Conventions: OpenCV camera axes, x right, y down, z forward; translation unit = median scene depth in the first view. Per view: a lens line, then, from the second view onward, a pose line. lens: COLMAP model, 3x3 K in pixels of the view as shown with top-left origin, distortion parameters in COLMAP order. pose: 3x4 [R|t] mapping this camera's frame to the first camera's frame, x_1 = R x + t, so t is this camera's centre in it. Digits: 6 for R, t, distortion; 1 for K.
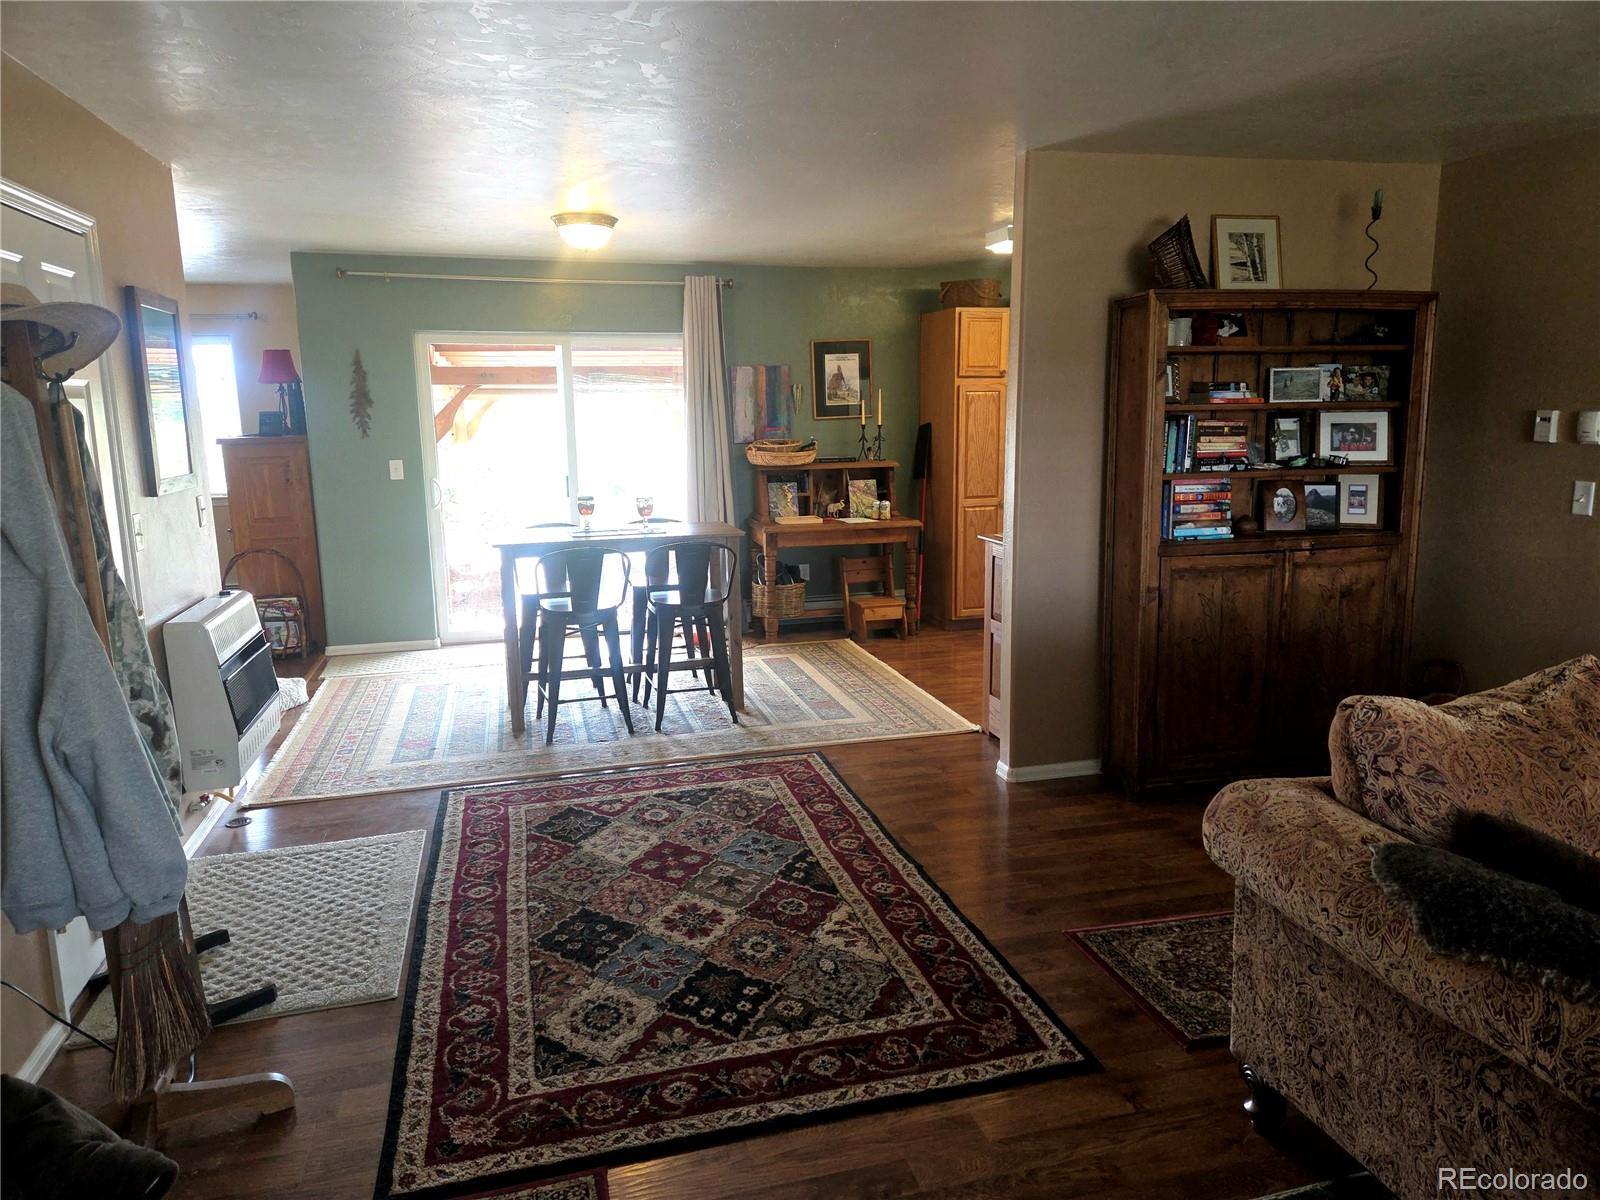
lens RADIAL K [[1064.0, 0, 803.6], [0, 1064.0, 586.0], [0, 0, 1]] dist [0.079623, -0.073271]
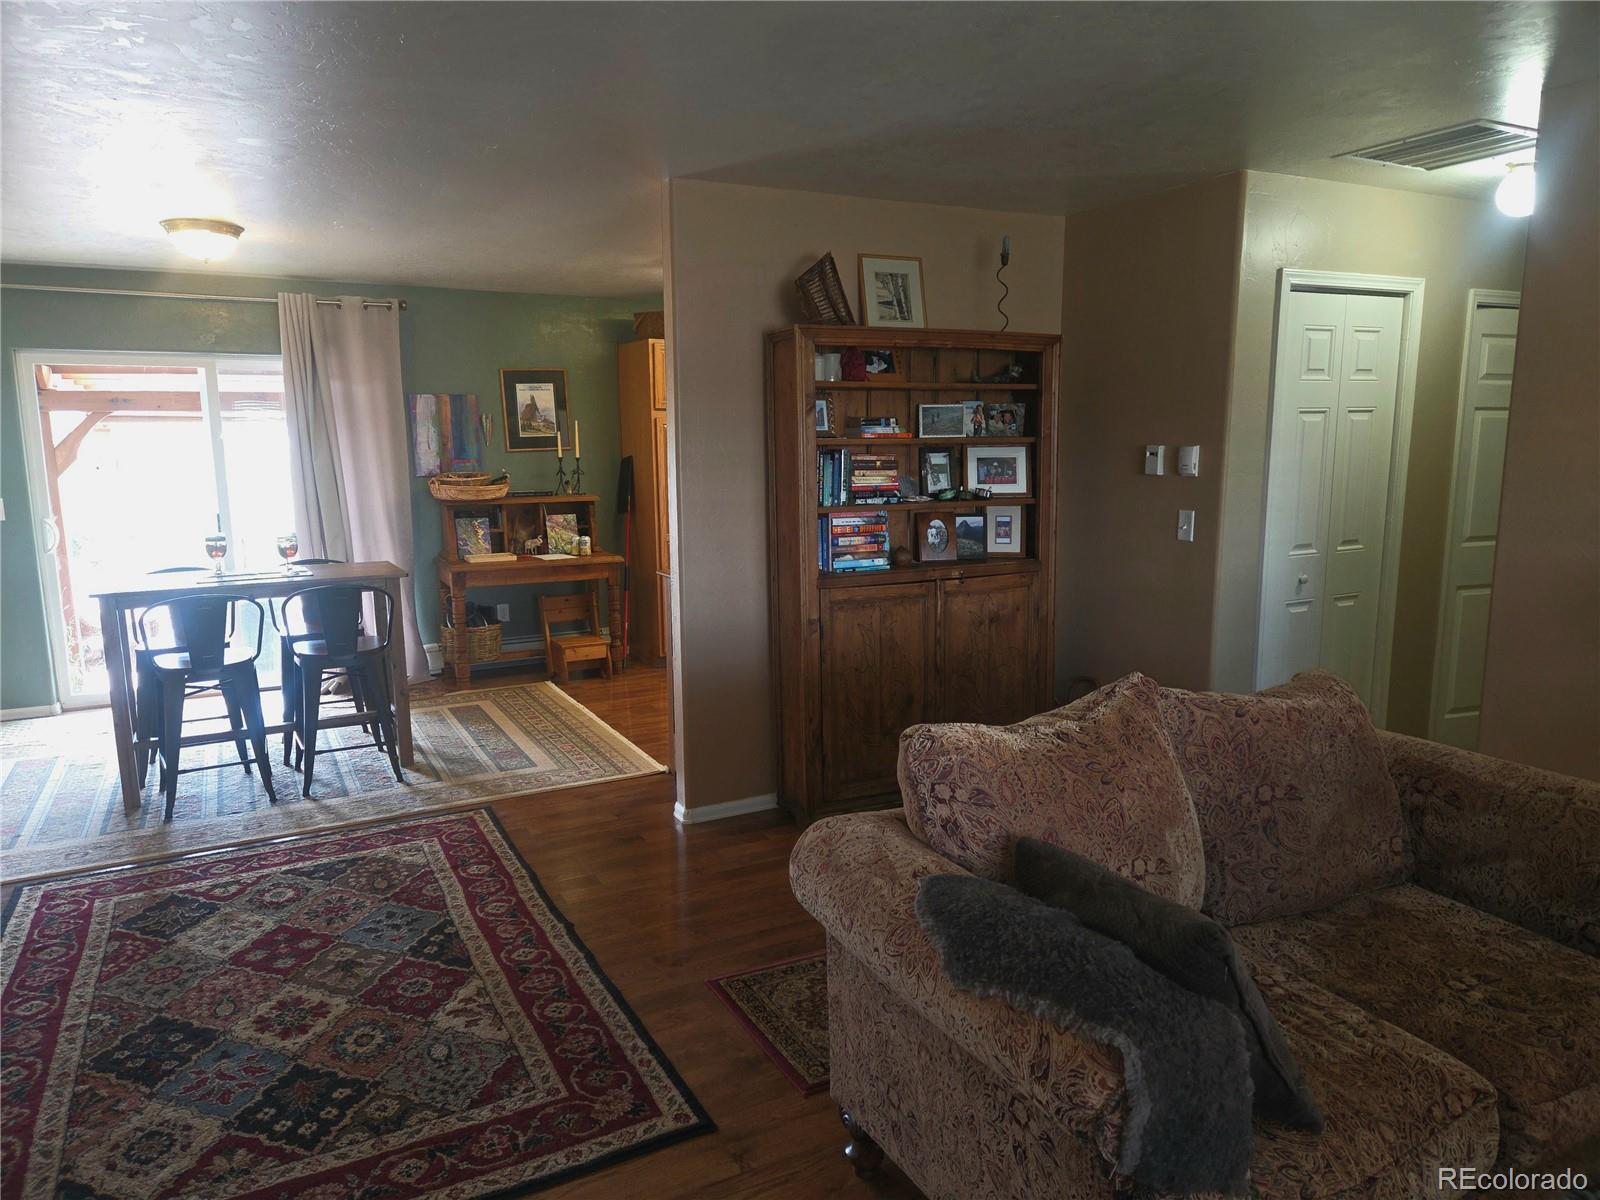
lens RADIAL K [[1064.0, 0, 797.8], [0, 1064.0, 604.8], [0, 0, 1]] dist [0.079623, -0.073271]
pose [[0.976176, -0.030217, 0.214866, 0.100540], [0.033207, 0.999395, -0.010321, -0.002895], [-0.214425, 0.017210, 0.976589, 0.028339]]
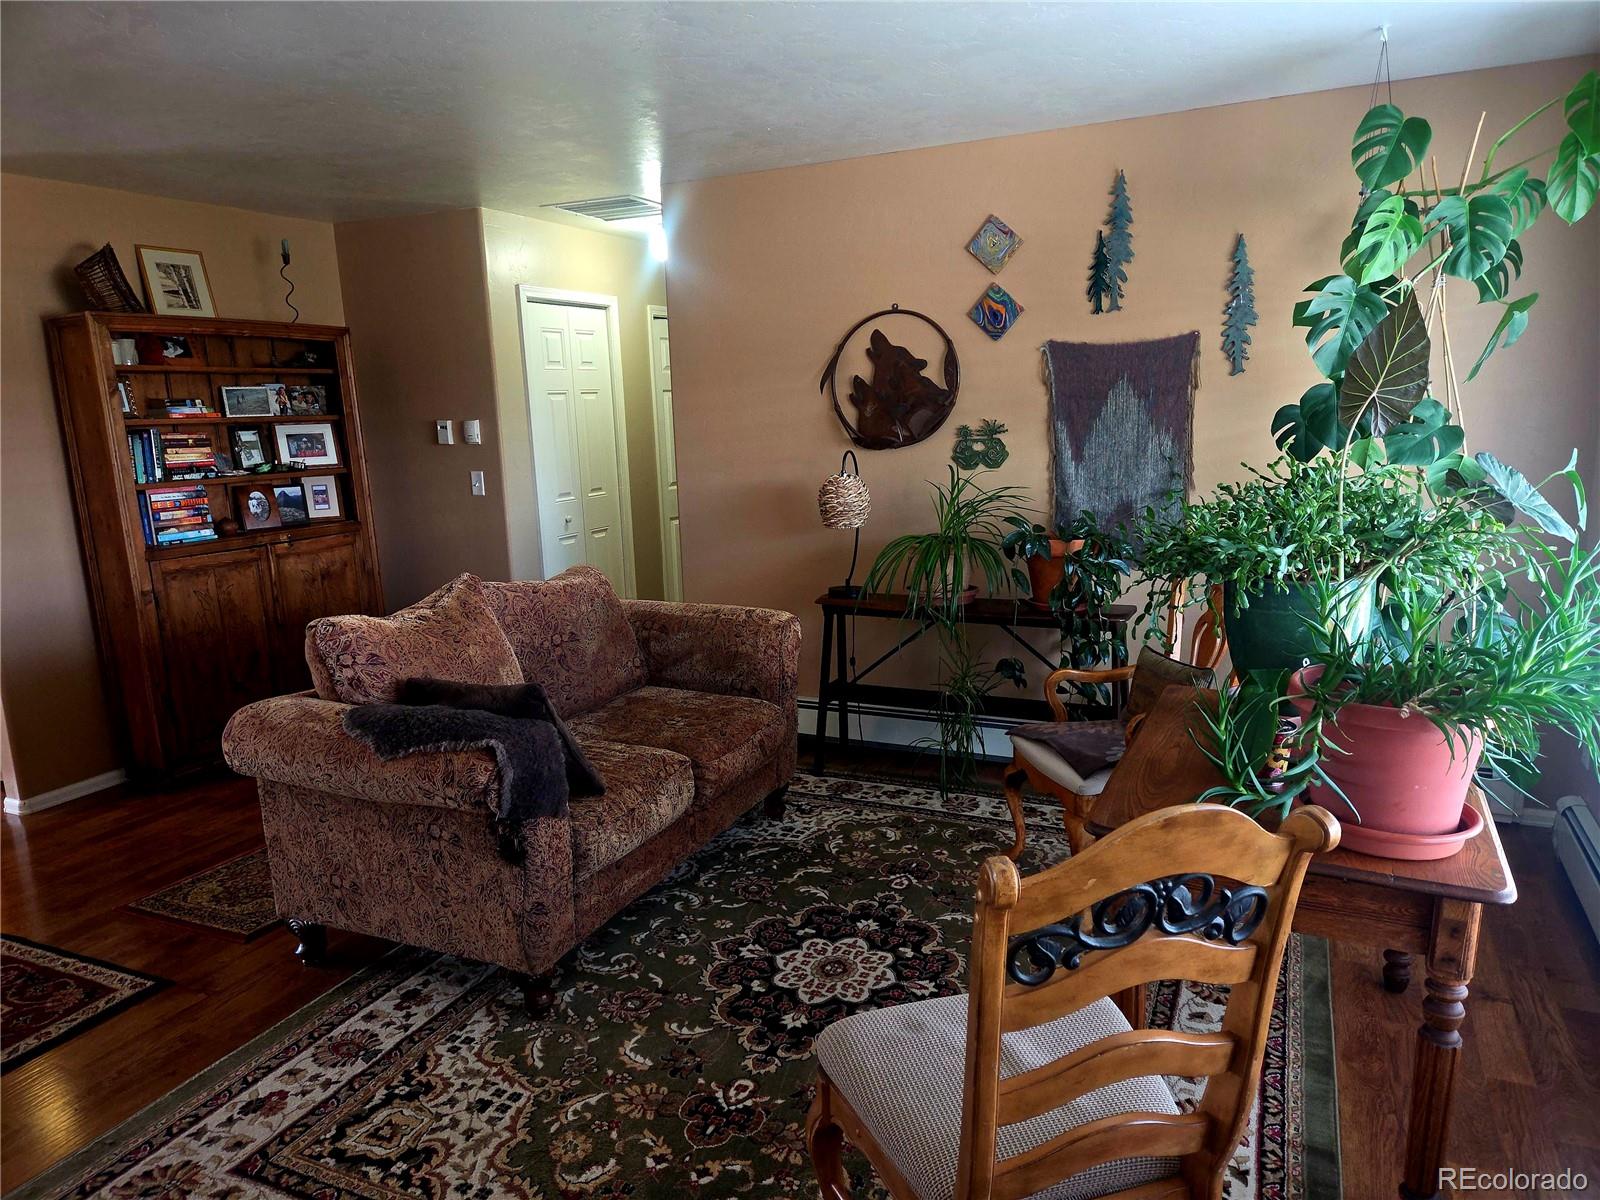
lens RADIAL K [[1064.0, 0, 804.9], [0, 1064.0, 608.4], [0, 0, 1]] dist [0.079623, -0.073271]
pose [[0.642867, -0.154402, 0.750255, -0.067079], [0.153836, 0.985542, 0.071007, 0.043842], [-0.750371, 0.069768, 0.657325, -0.204085]]
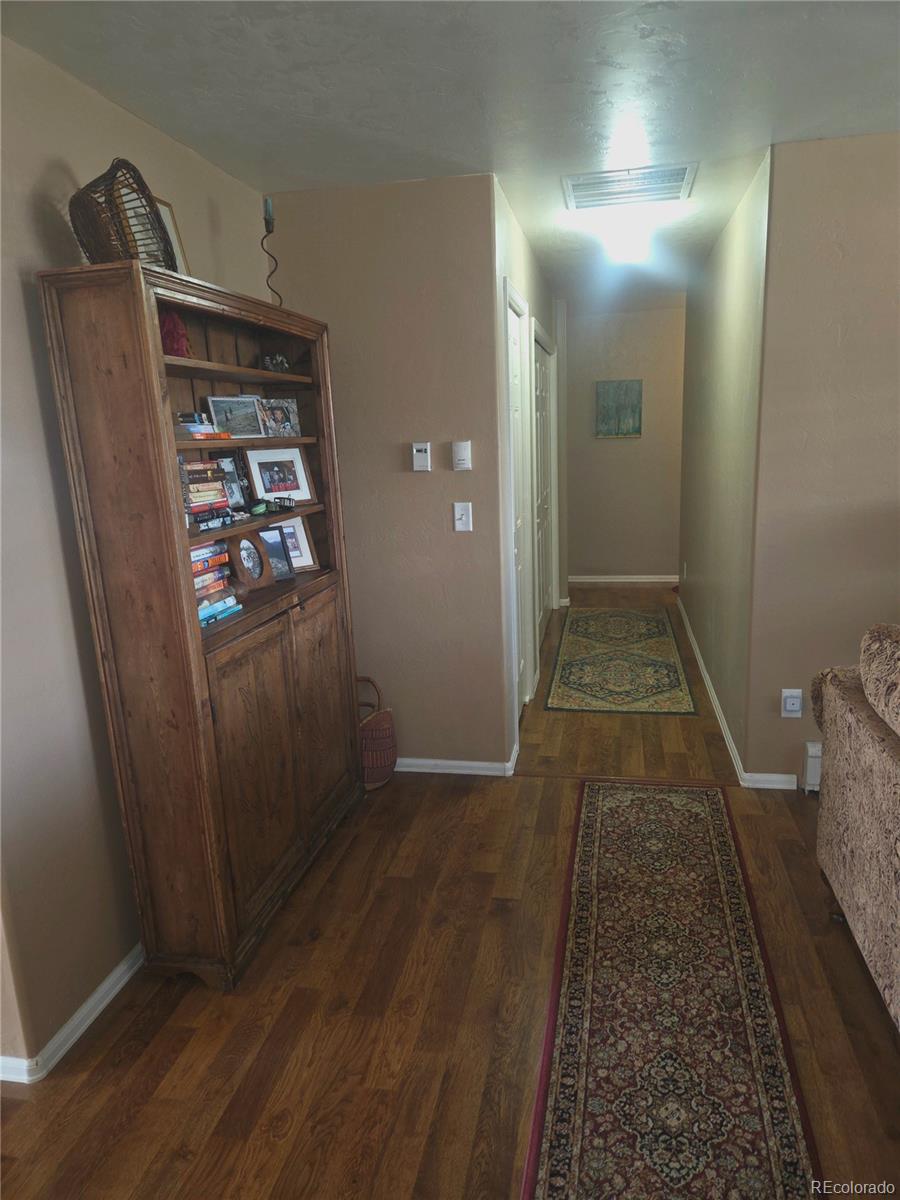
lens RADIAL K [[798.0, 0, 448.4], [0, 798.0, 600.5], [0, 0, 1]] dist [0.079623, -0.073271]
pose [[0.438010, -0.193402, 0.877920, -0.058594], [0.186612, 0.974872, 0.121656, -0.100273], [-0.879388, 0.110544, 0.463095, 0.625722]]
